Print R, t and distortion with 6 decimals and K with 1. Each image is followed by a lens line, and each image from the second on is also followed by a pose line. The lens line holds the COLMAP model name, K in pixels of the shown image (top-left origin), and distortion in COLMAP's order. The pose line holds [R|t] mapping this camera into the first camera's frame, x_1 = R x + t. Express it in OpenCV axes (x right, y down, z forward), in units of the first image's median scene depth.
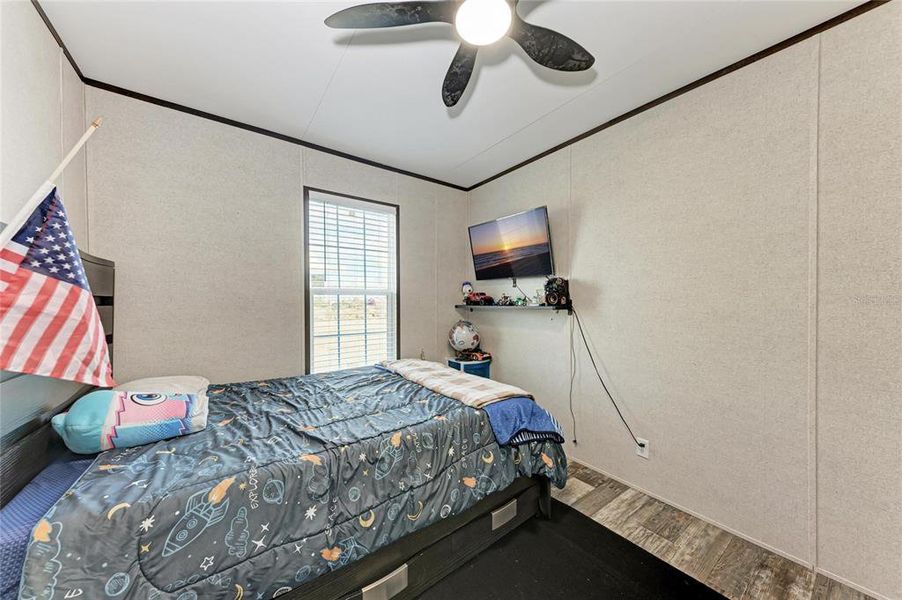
lens RADIAL K [[310.0, 0, 450.8], [0, 310.0, 306.2], [0, 0, 1]] dist [0.000627, -0.000093]
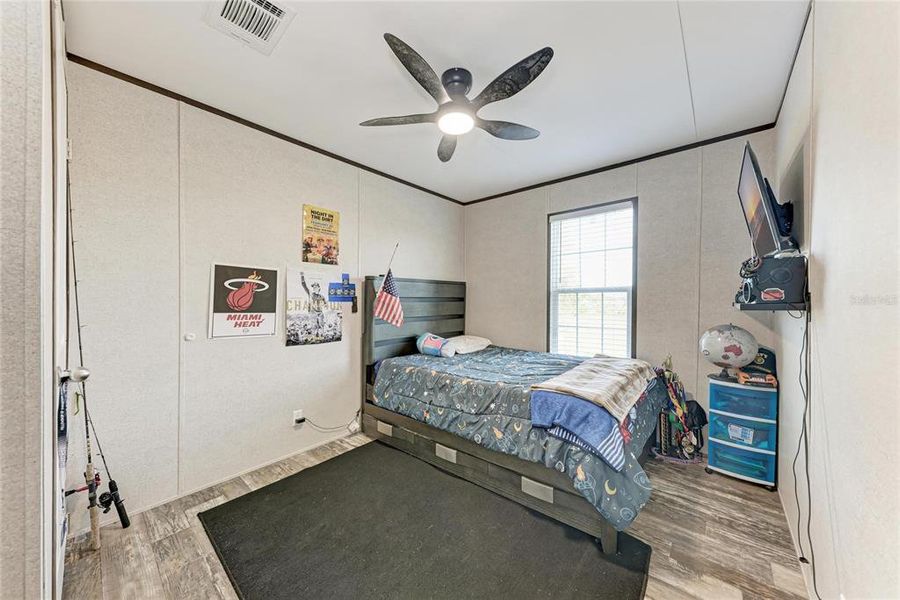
lens RADIAL K [[309.3, 0, 449.8], [0, 309.3, 306.2], [0, 0, 1]] dist [0.000627, -0.000093]
pose [[0.223339, 0.013302, -0.974650, 1.412657], [-0.009281, 0.999891, 0.011520, 0.006374], [0.974697, 0.006473, 0.223438, 0.537097]]
